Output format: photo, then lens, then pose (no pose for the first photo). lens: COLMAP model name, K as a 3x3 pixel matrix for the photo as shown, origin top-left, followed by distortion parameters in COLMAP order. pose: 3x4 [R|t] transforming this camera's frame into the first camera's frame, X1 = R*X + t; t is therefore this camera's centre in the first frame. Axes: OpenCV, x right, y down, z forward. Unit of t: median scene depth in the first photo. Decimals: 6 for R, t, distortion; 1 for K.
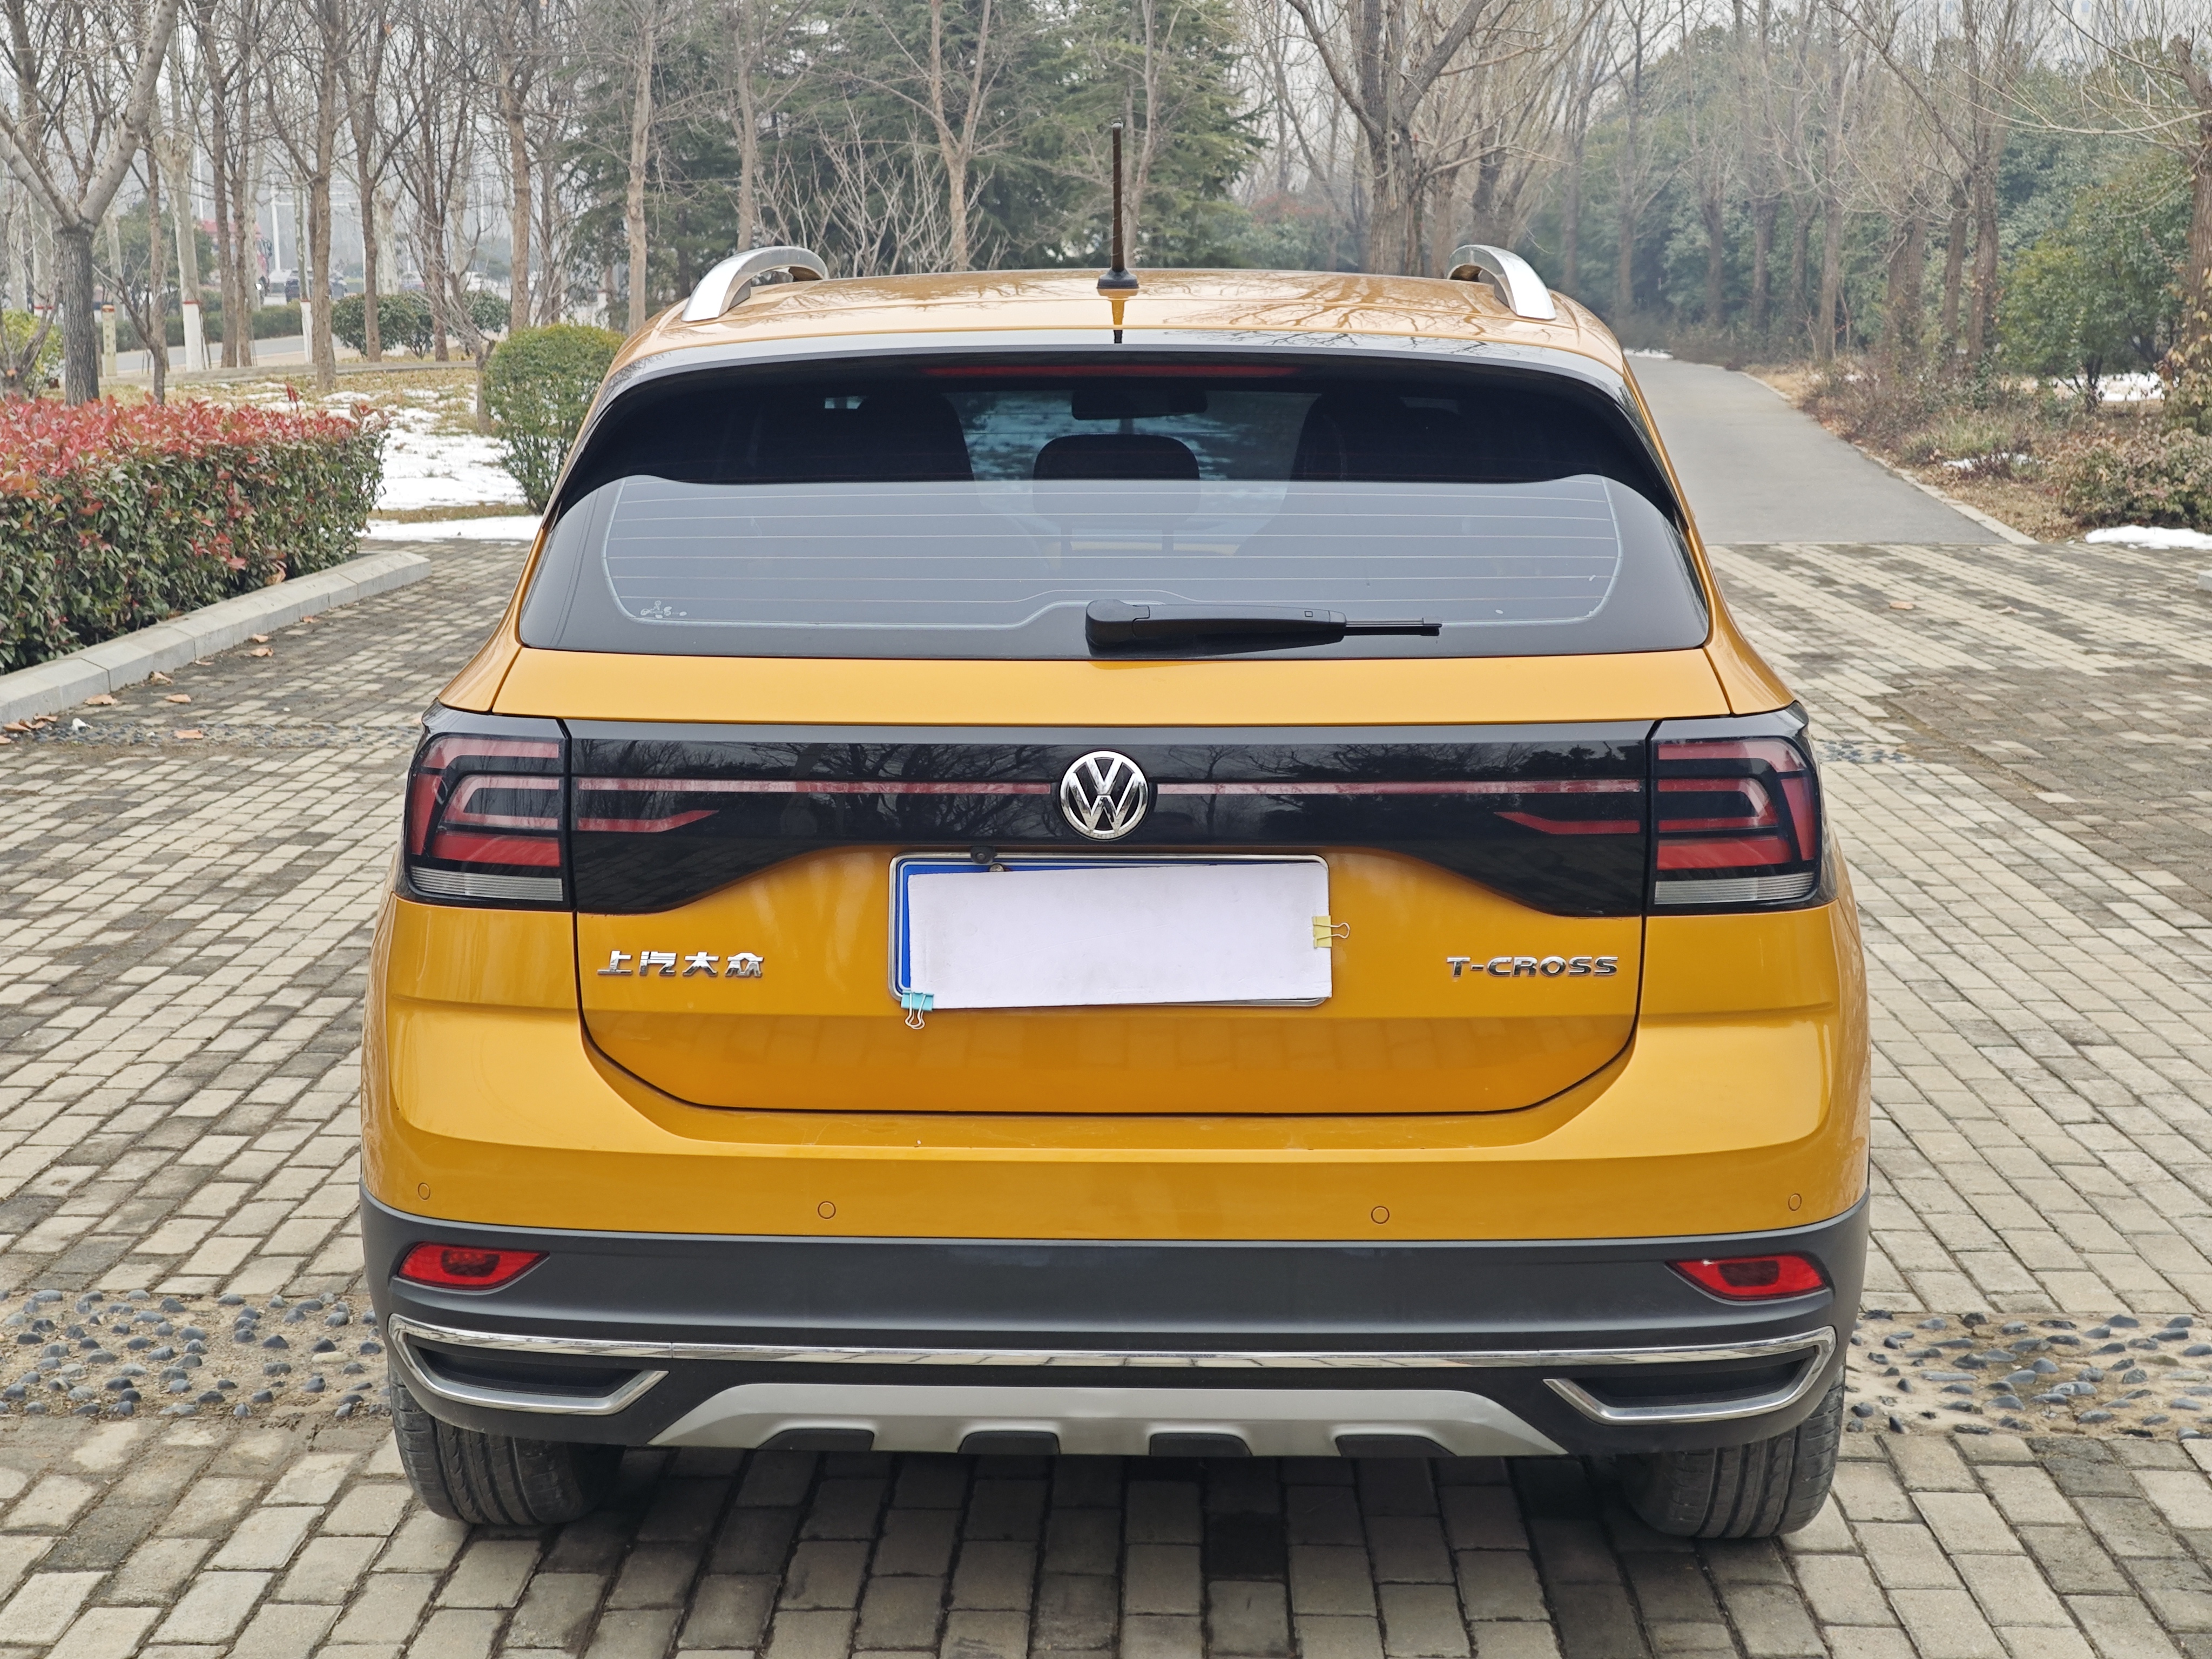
lens RADIAL K [[2980.6, 0, 1087.4], [0, 2980.6, 839.1], [0, 0, 1]] dist [0.170605, -0.532963]
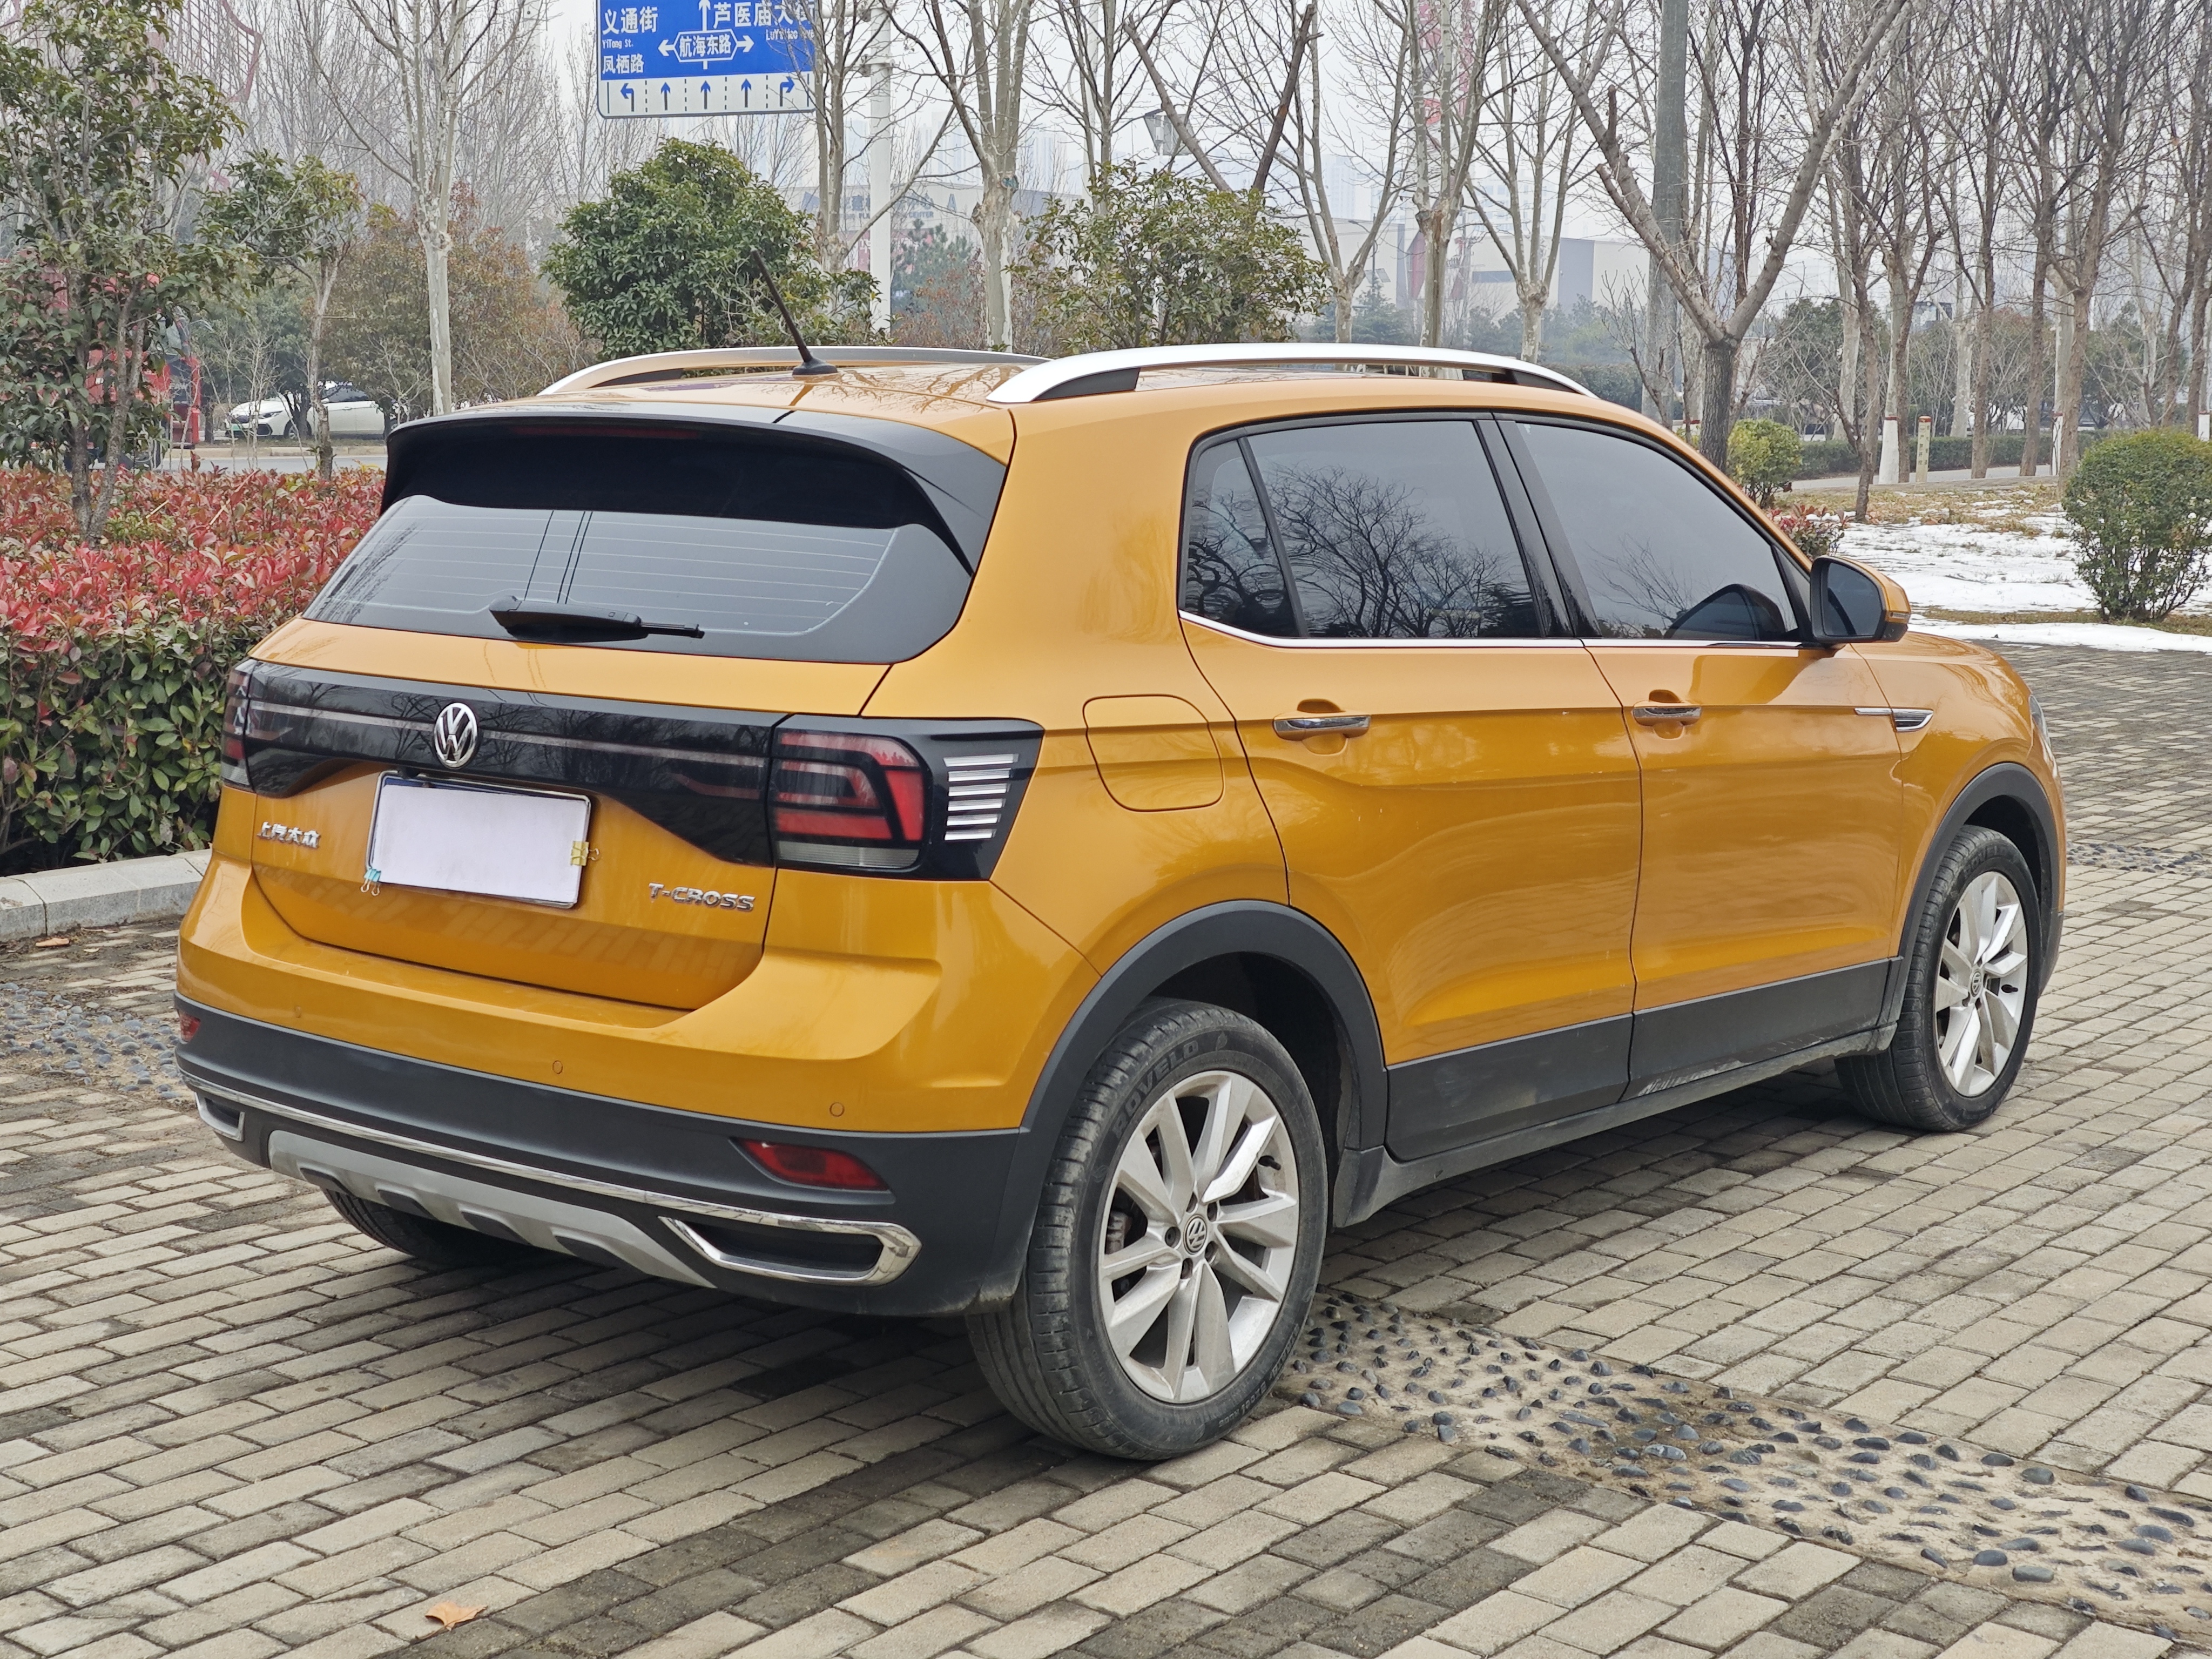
lens RADIAL K [[2980.6, 0, 1087.4], [0, 2980.6, 839.1], [0, 0, 1]] dist [0.170605, -0.532963]
pose [[0.790529, 0.094334, -0.605116, 1.033597], [-0.116744, 0.993159, 0.002312, -0.004416], [0.601194, 0.068816, 0.796134, 0.078295]]
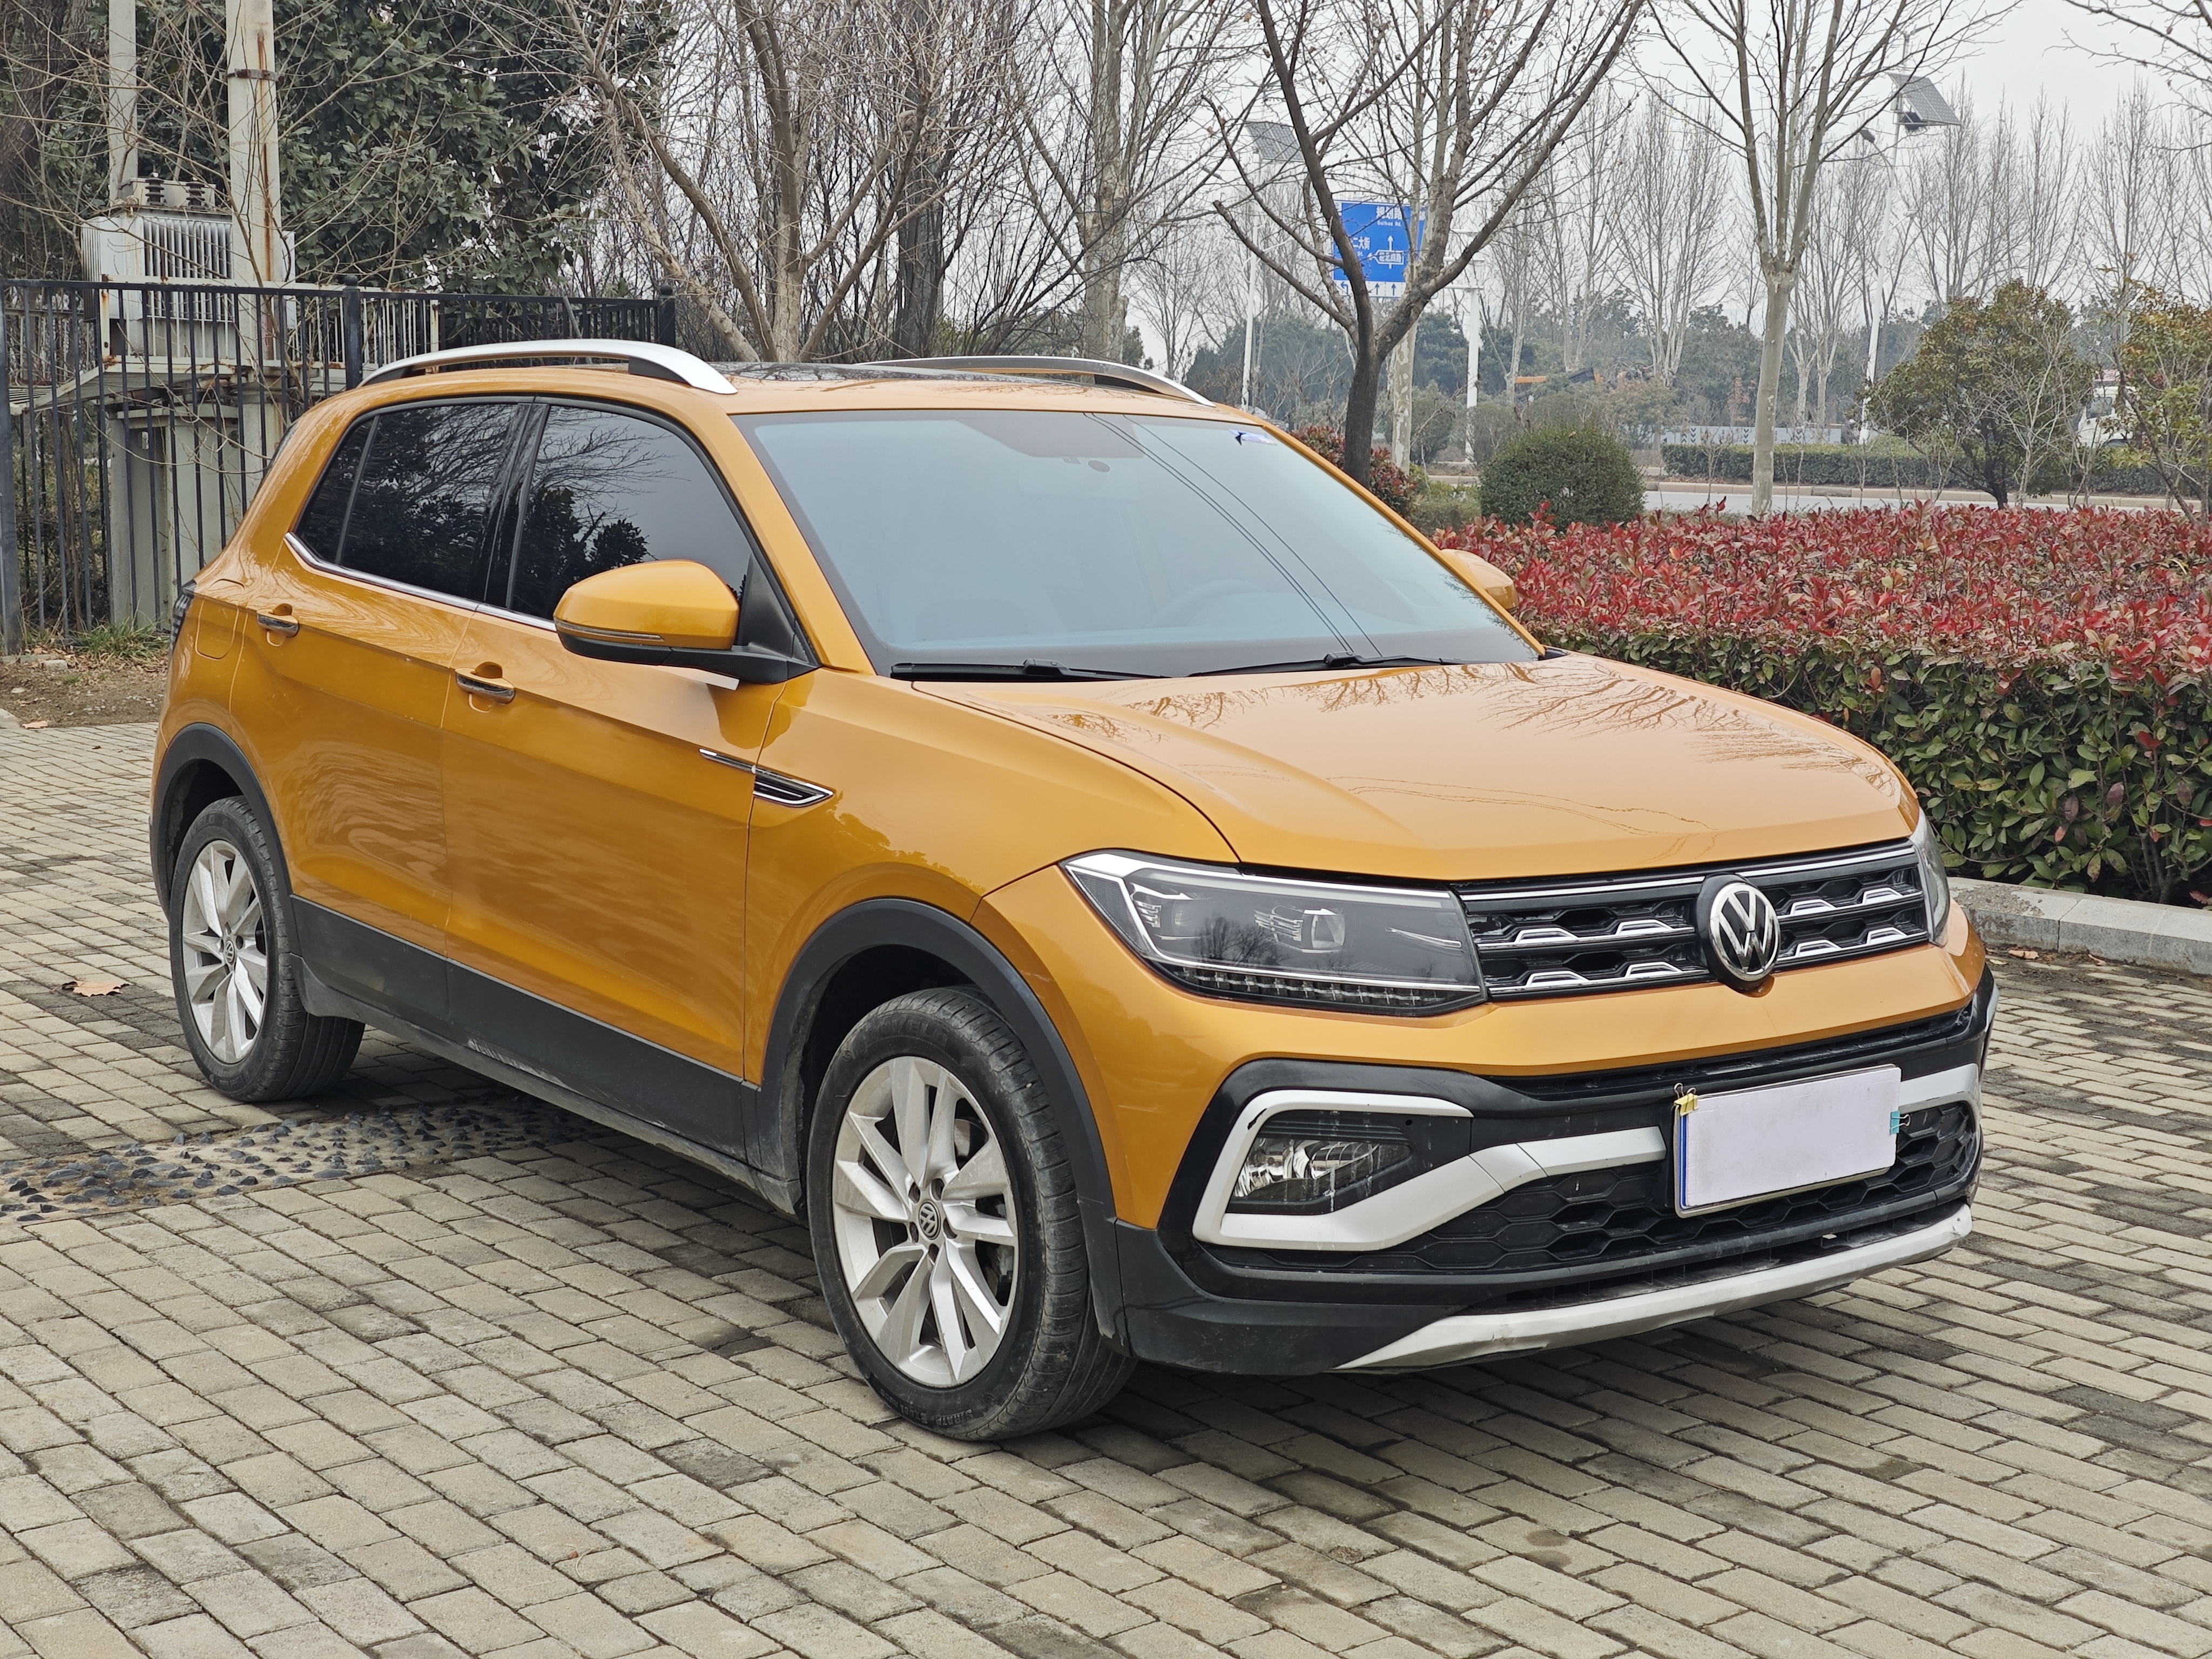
lens RADIAL K [[2980.6, 0, 1087.4], [0, 2980.6, 839.1], [0, 0, 1]] dist [0.170605, -0.532963]
pose [[-0.778460, 0.074373, -0.623273, 1.079682], [-0.121089, 0.956511, 0.265375, -0.507162], [0.615904, 0.282055, -0.735600, 3.009216]]
